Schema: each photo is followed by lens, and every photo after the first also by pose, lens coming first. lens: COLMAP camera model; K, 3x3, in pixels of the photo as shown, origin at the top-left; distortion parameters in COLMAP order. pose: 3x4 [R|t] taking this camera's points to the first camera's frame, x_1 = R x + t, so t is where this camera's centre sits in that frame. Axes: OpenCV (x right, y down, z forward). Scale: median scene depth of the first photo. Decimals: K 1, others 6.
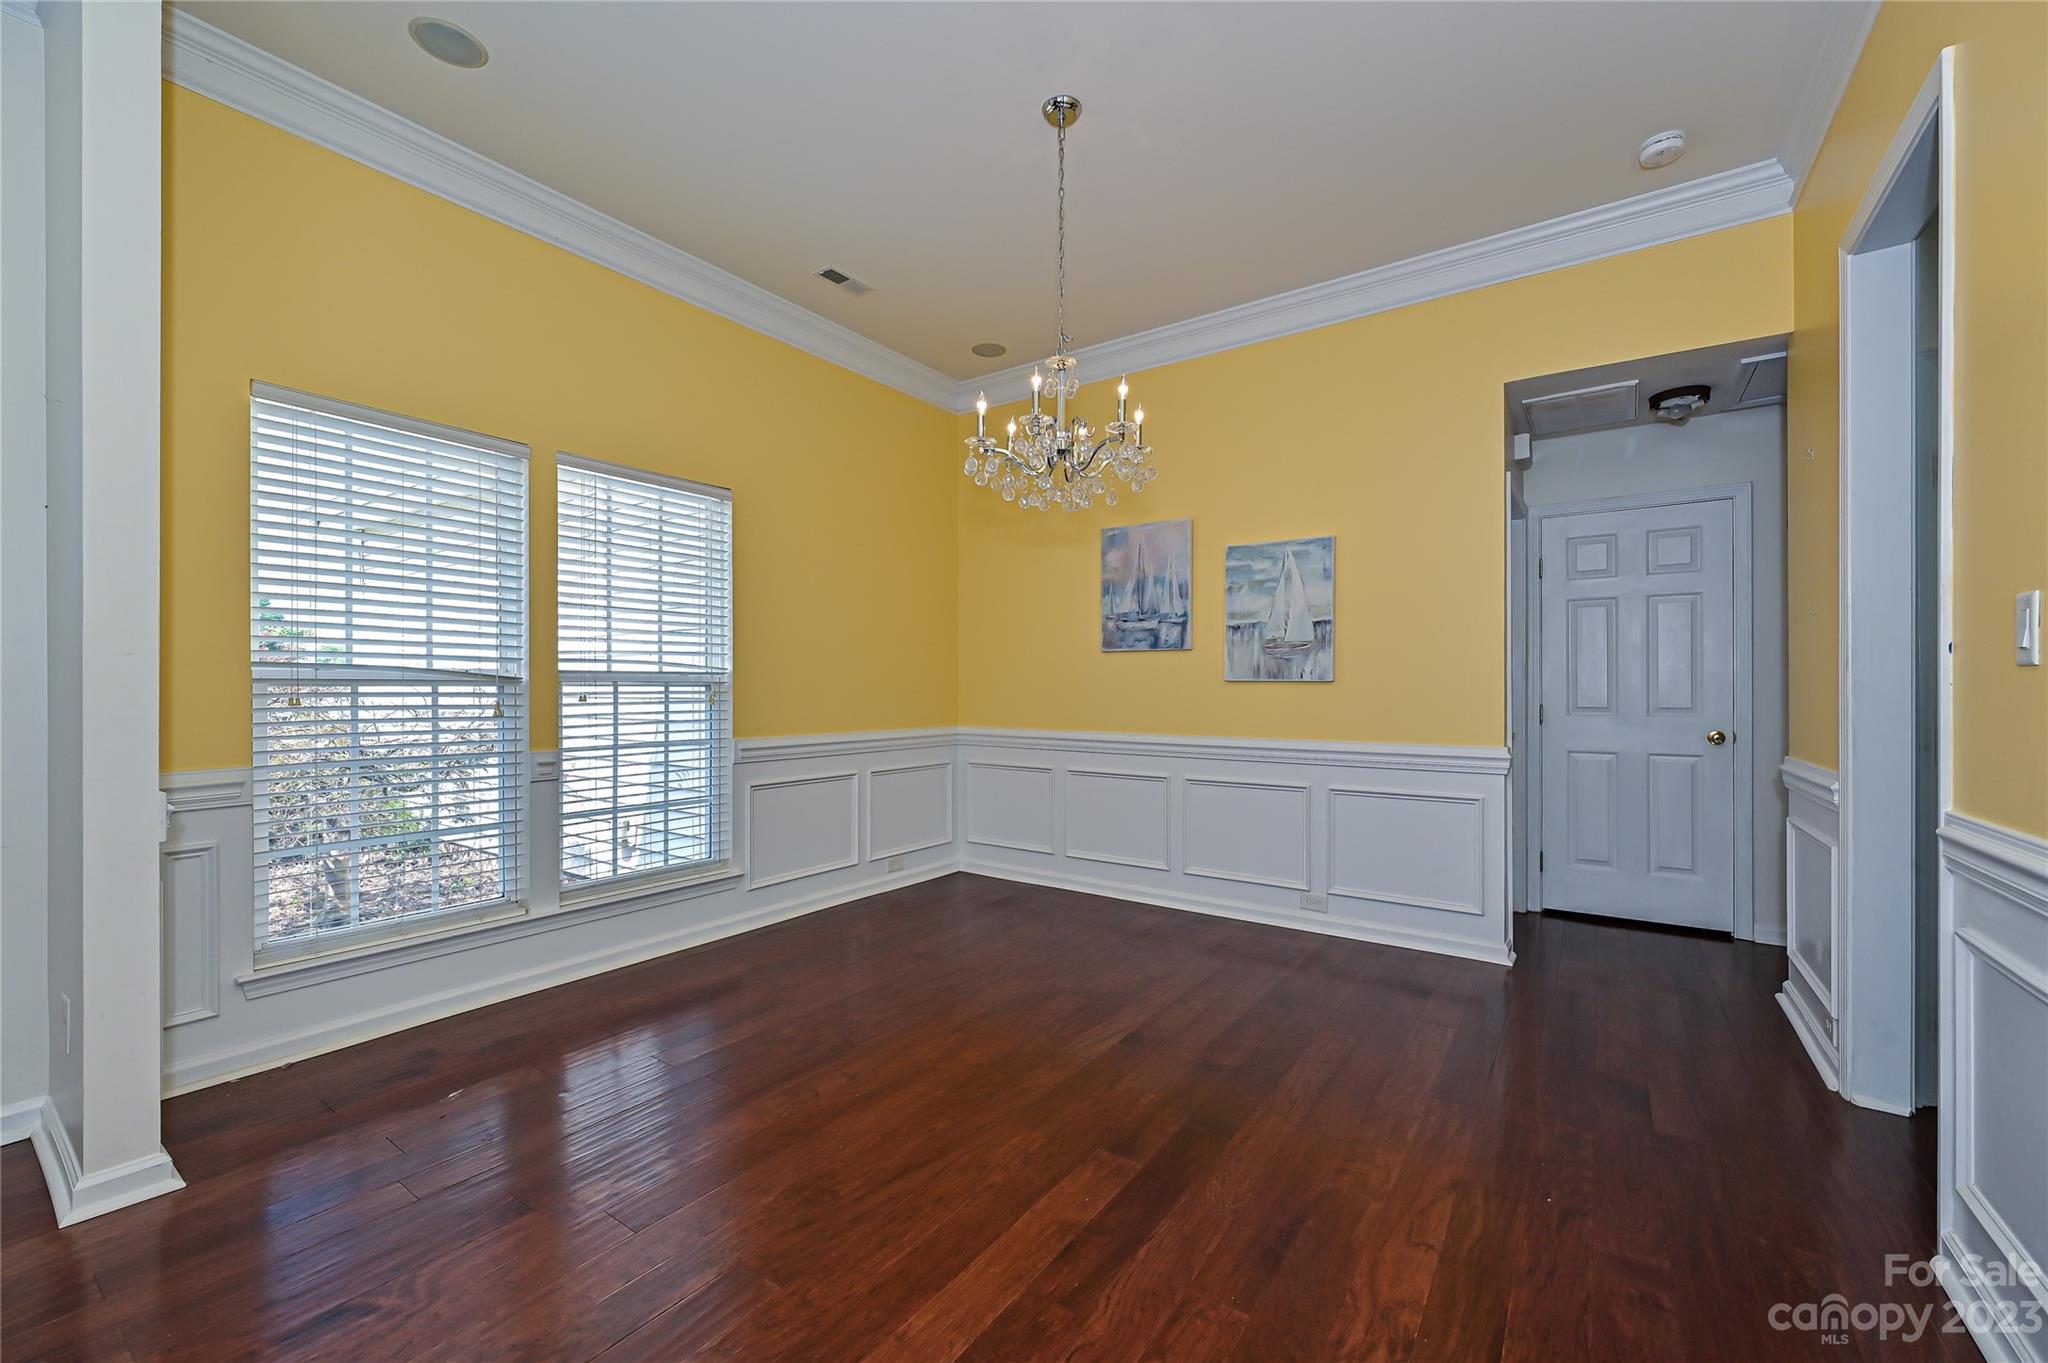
lens RADIAL K [[811.1, 0, 1021.4], [0, 811.1, 686.2], [0, 0, 1]] dist [0.000204, 0.000045]
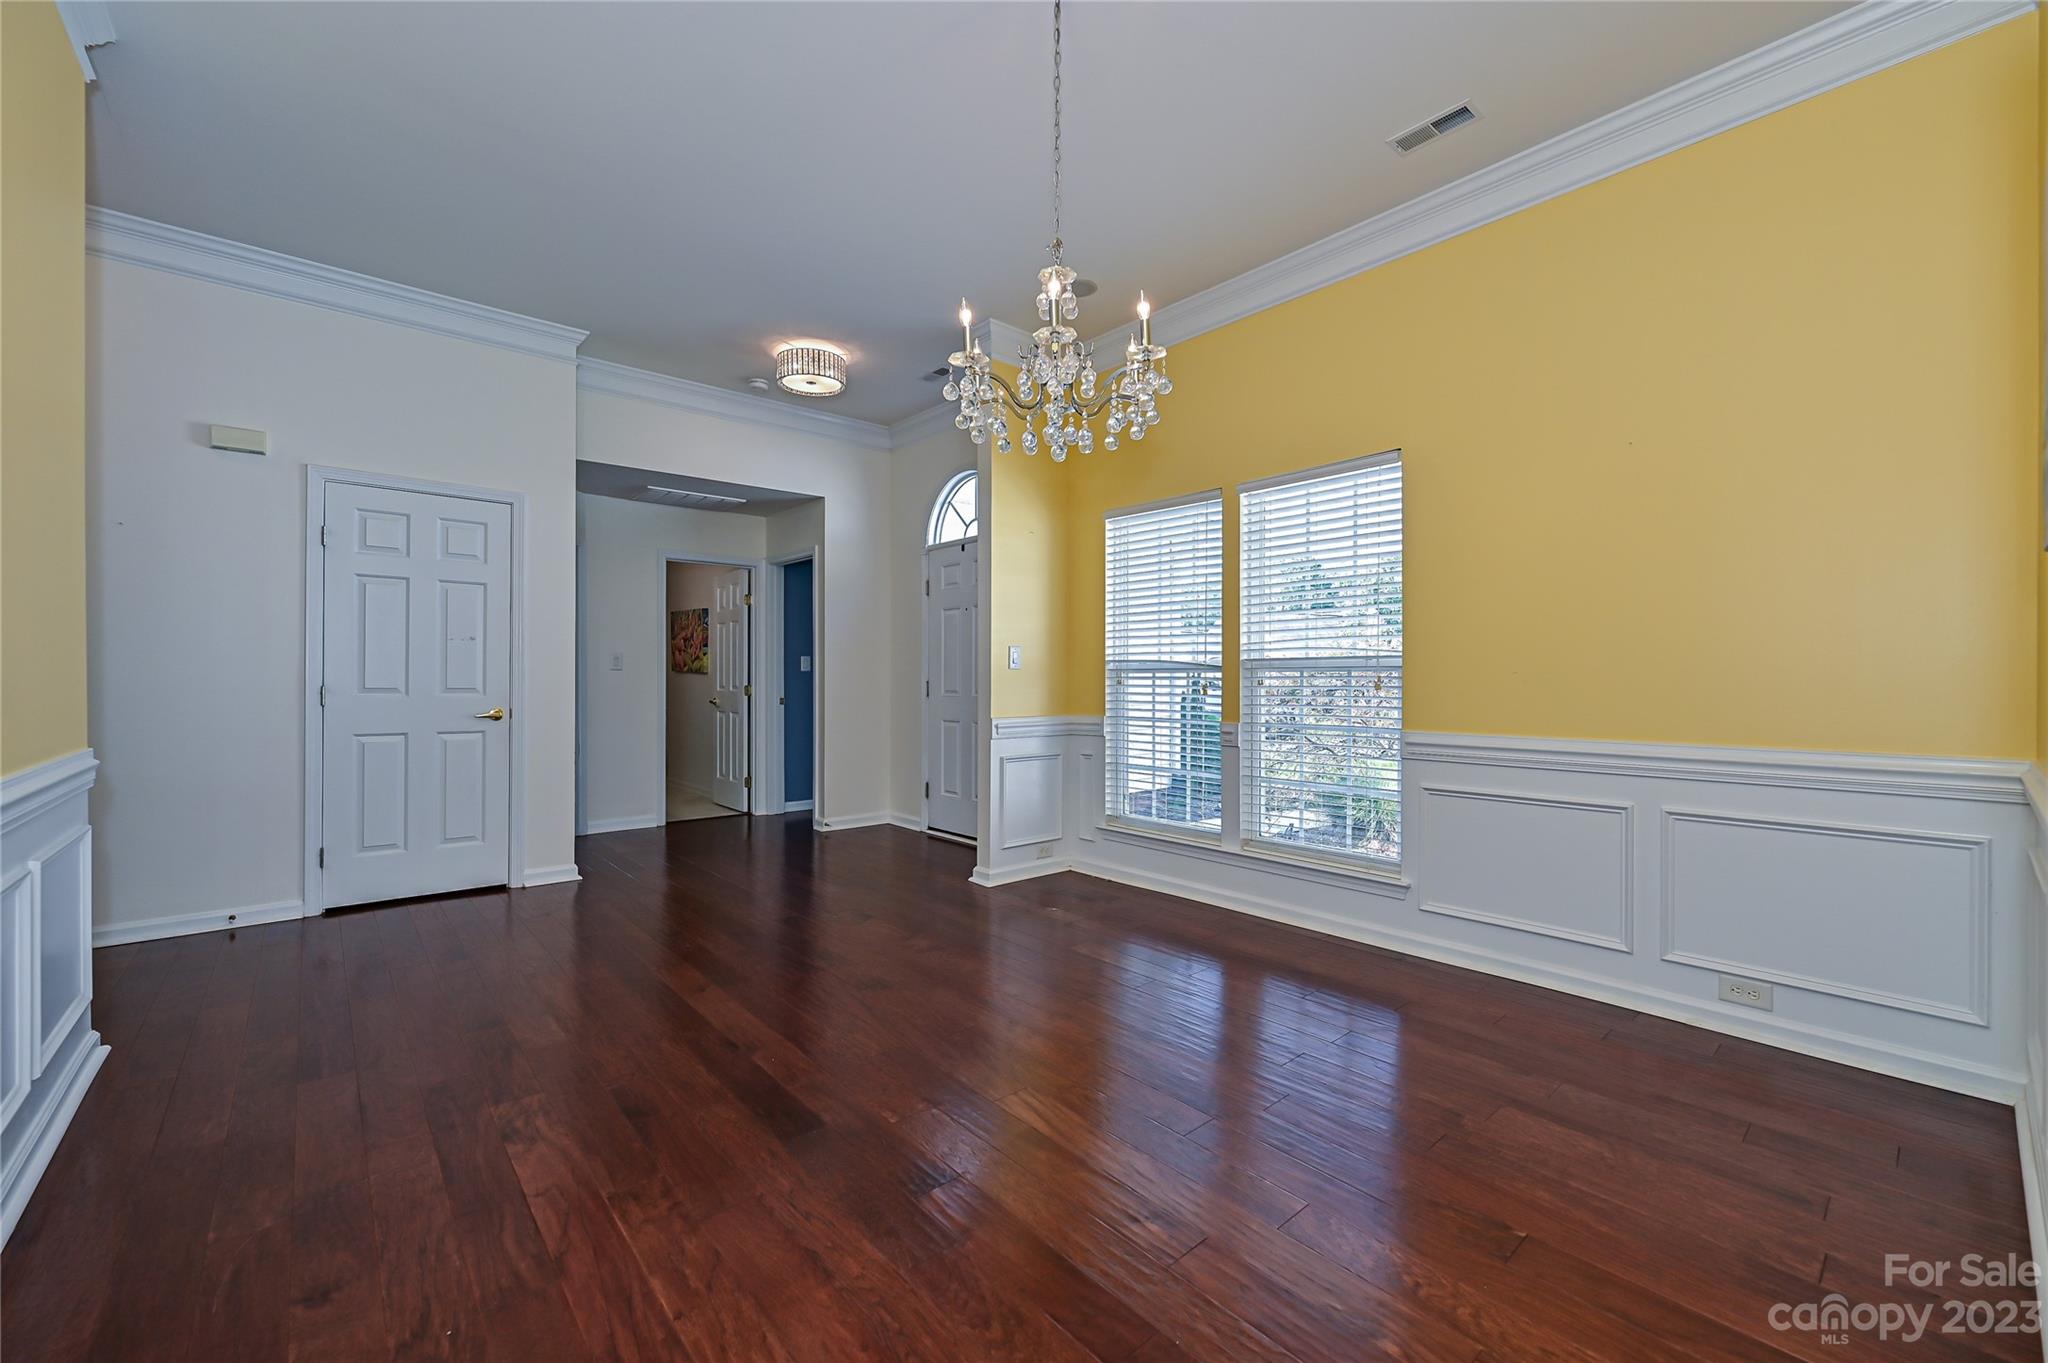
lens RADIAL K [[806.4, 0, 1024.0], [0, 806.4, 681.5], [0, 0, 1]] dist [-0.007742, -0.000044]
pose [[-0.224408, 0.002937, -0.974491, 0.934168], [-0.000130, 0.999995, 0.003044, 0.014307], [0.974495, 0.000809, -0.224406, 1.257275]]
